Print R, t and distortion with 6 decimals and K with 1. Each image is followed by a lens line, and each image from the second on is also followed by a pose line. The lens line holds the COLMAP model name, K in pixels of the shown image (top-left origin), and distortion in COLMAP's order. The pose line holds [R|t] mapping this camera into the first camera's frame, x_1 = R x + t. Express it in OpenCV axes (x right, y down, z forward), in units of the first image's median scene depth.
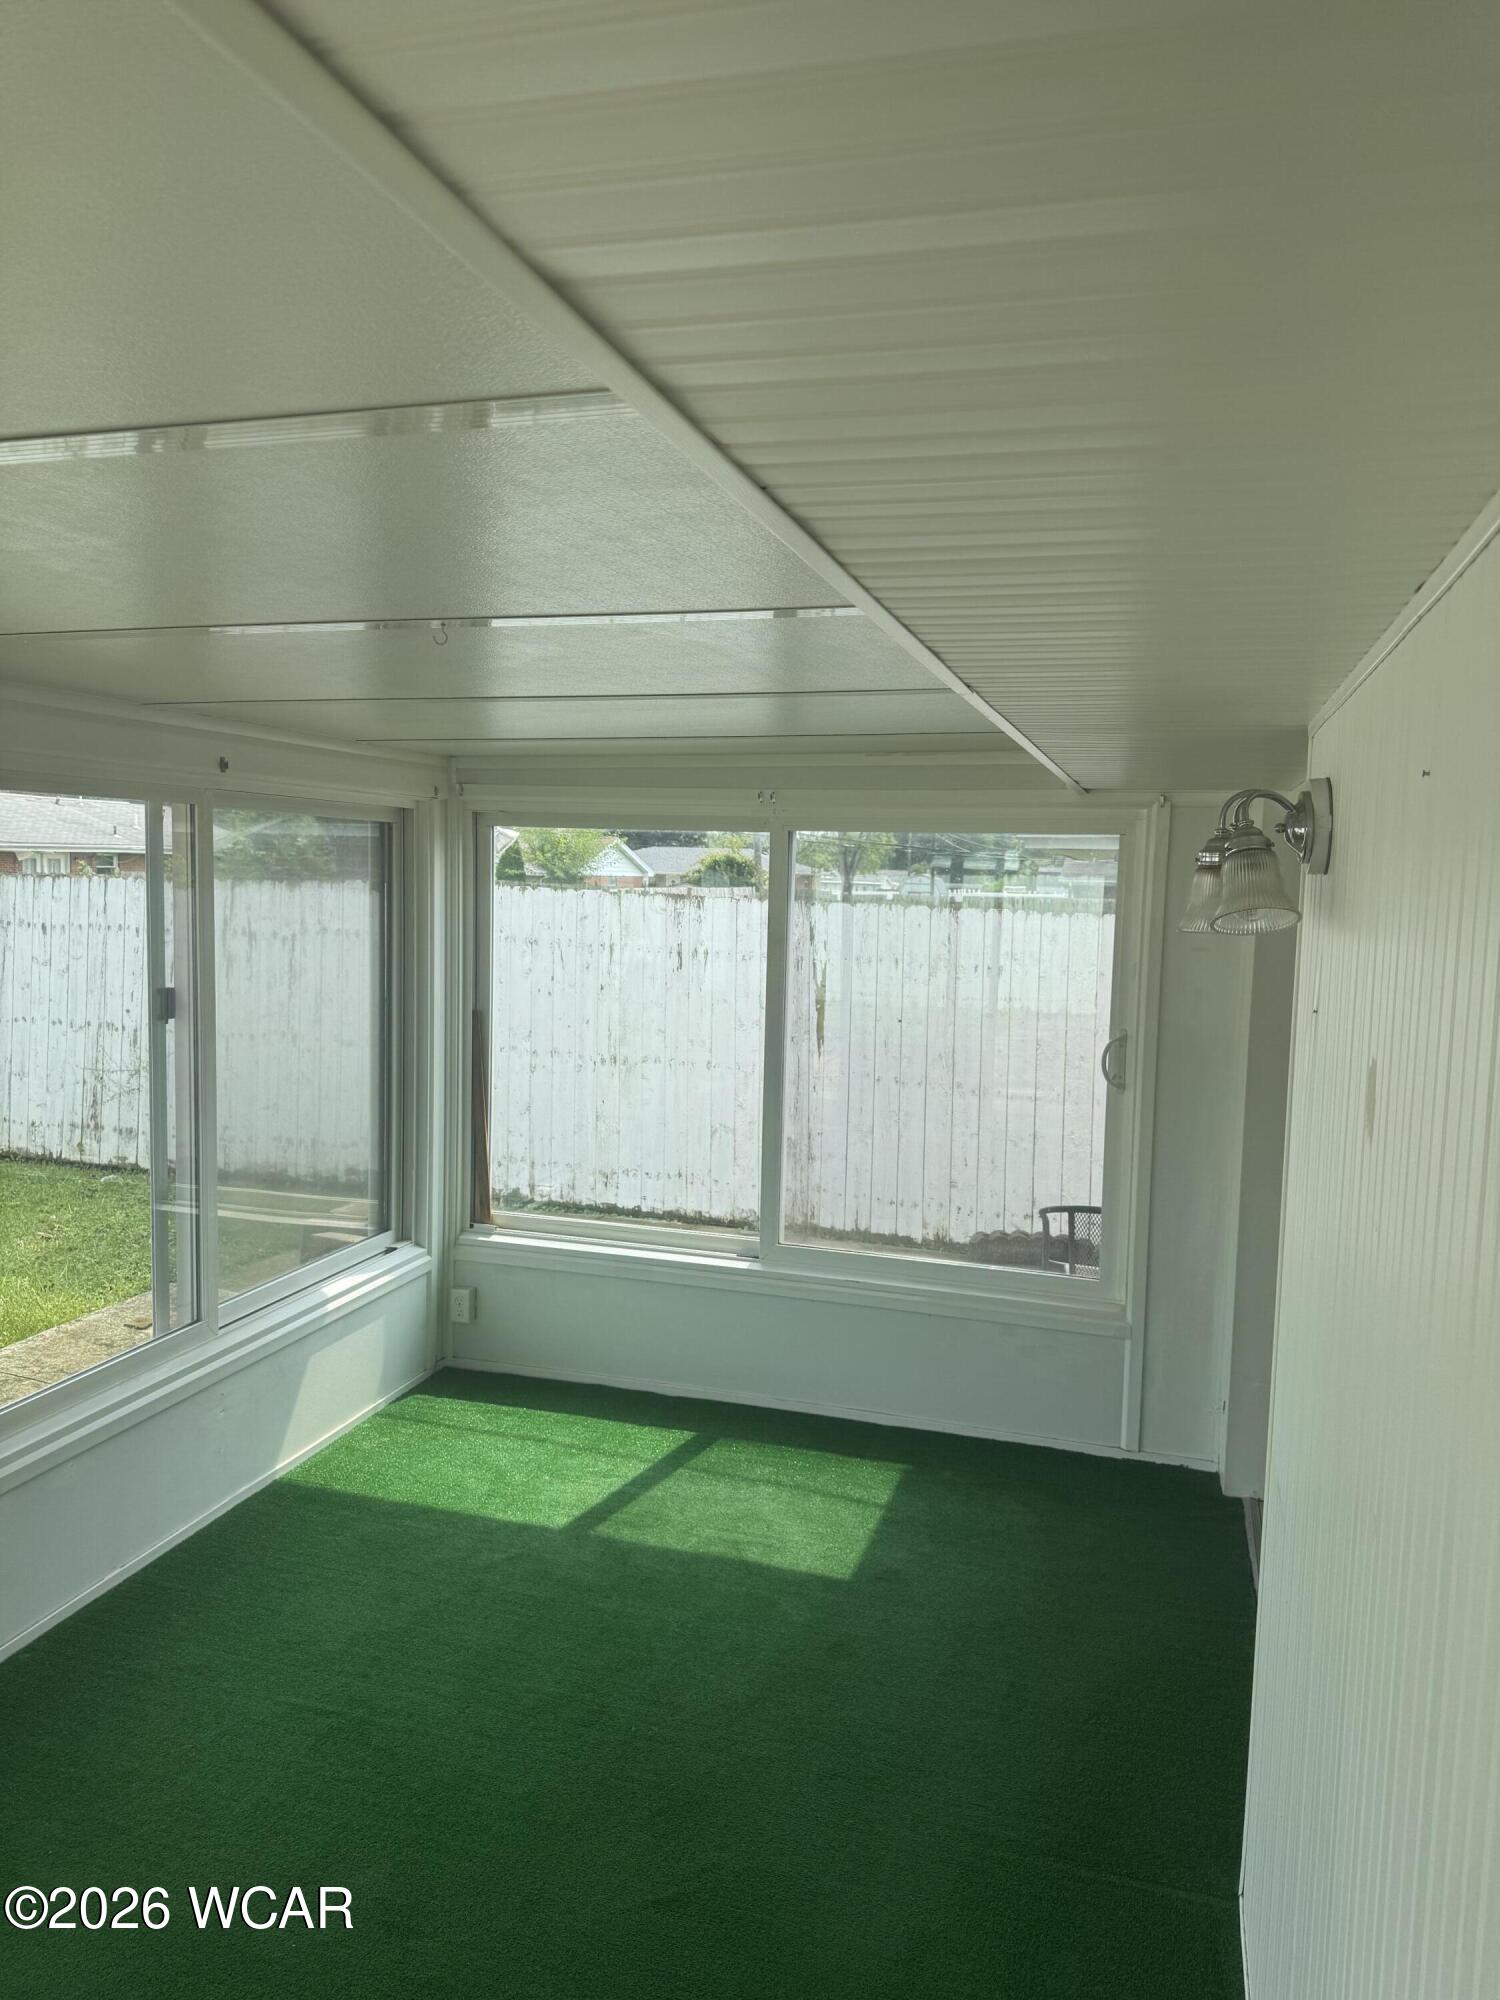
lens RADIAL K [[1419.1, 0, 750.8], [0, 1419.1, 994.2], [0, 0, 1]] dist [0.098201, -0.000266]
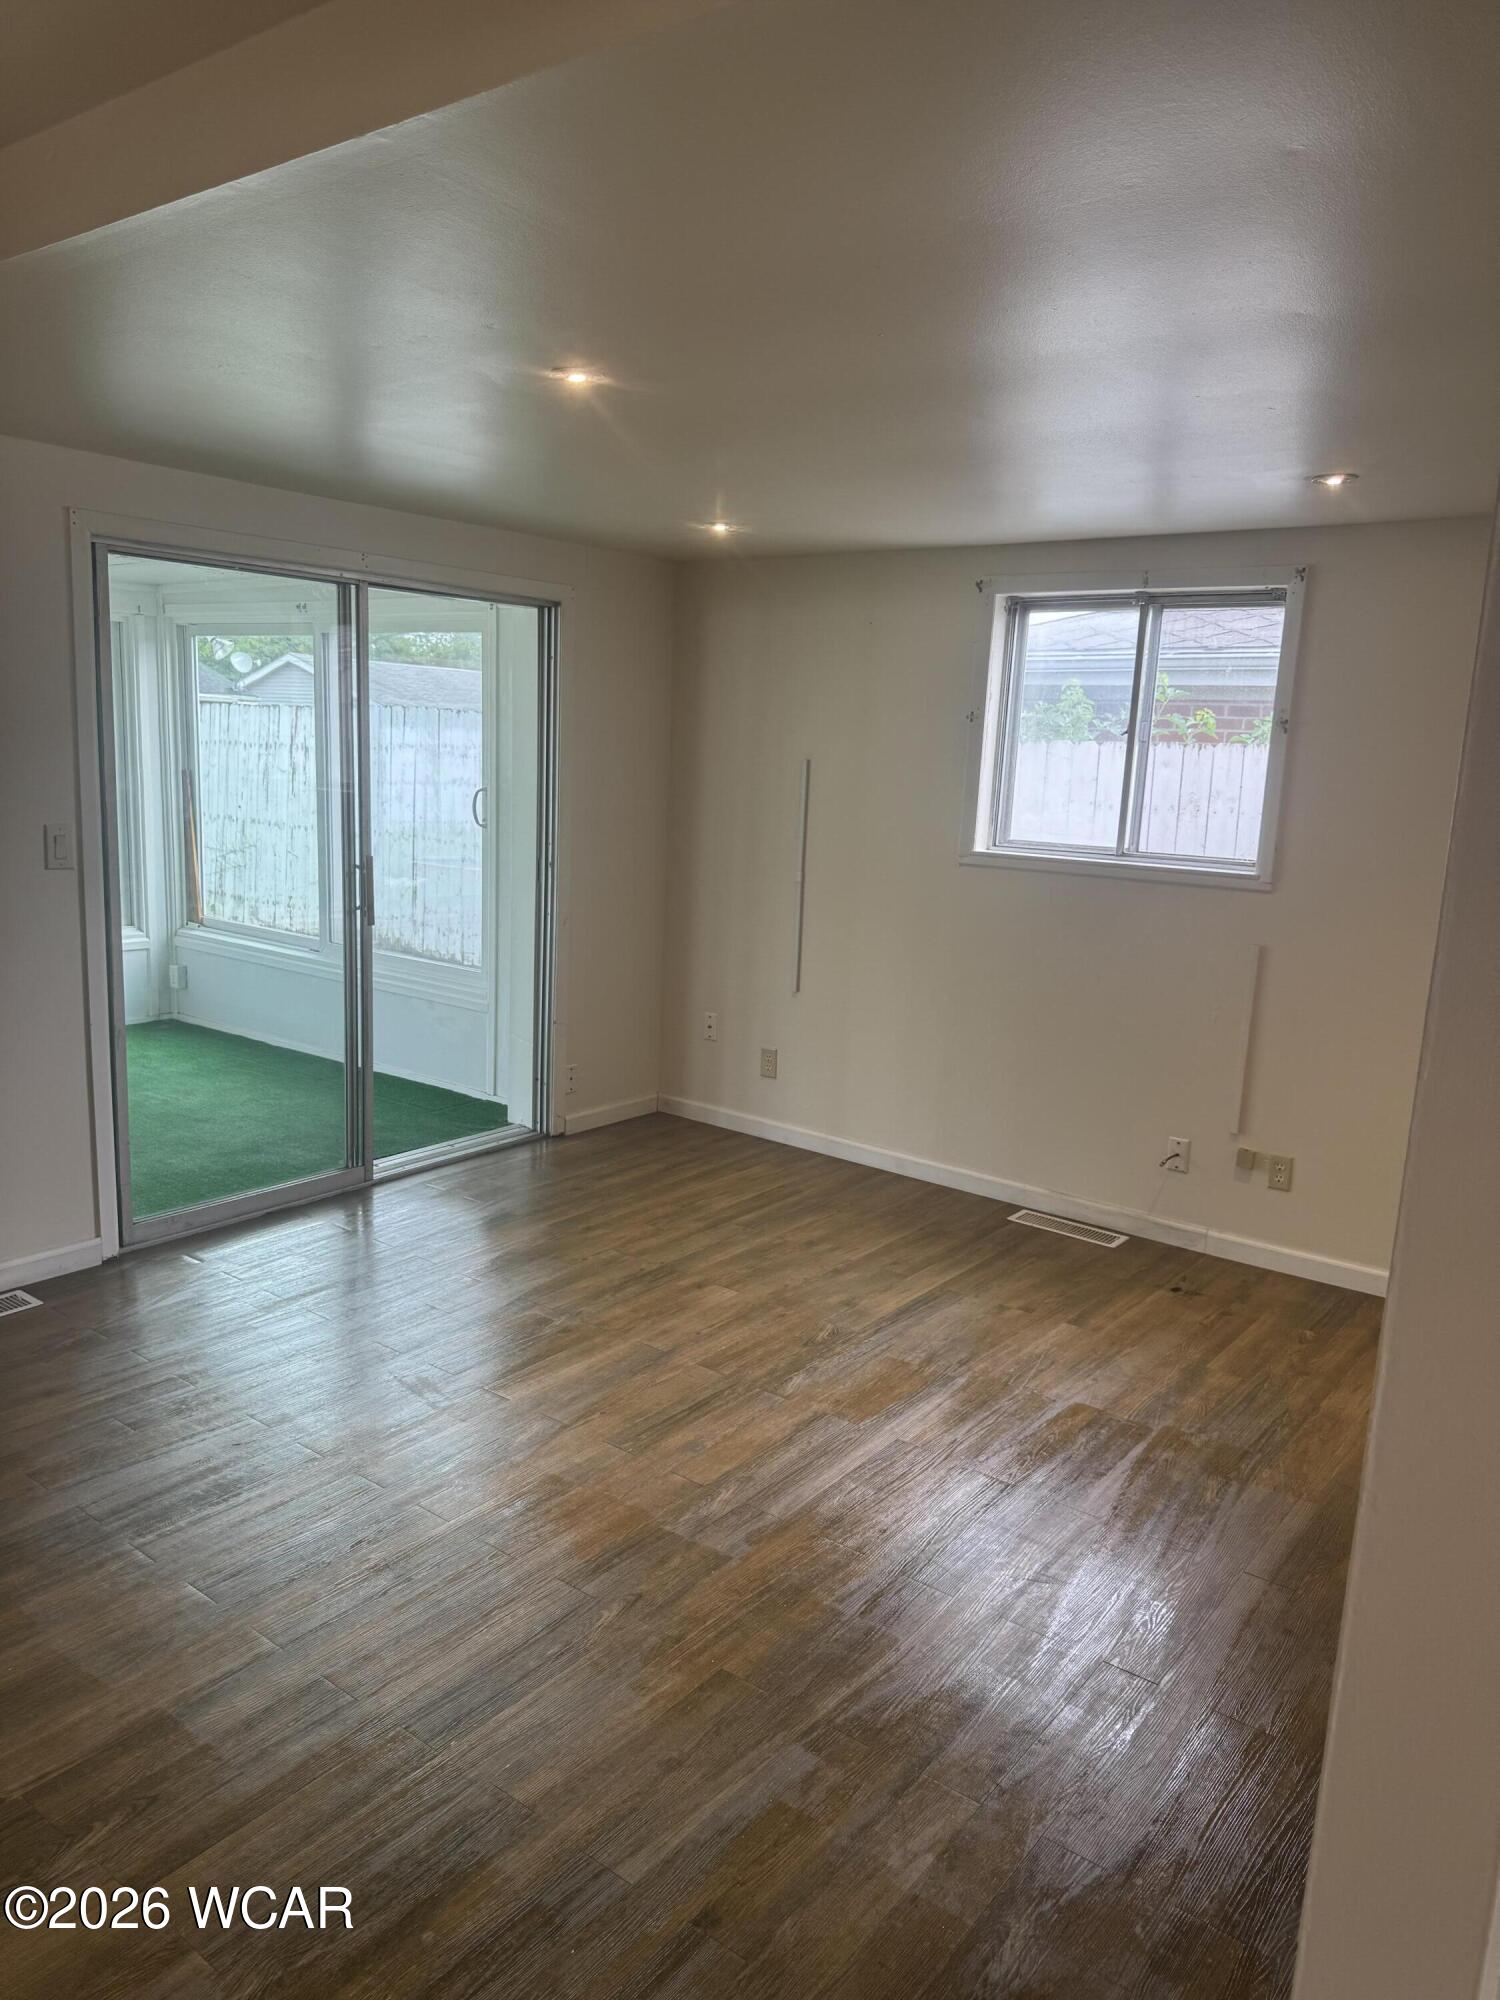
lens RADIAL K [[1426.2, 0, 734.7], [0, 1426.2, 1005.4], [0, 0, 1]] dist [0.023087, -0.006140]
pose [[0.938771, 0.080091, -0.335104, 0.807767], [-0.050991, 0.994193, 0.094767, 0.080741], [0.340748, -0.071877, 0.937403, -0.159842]]
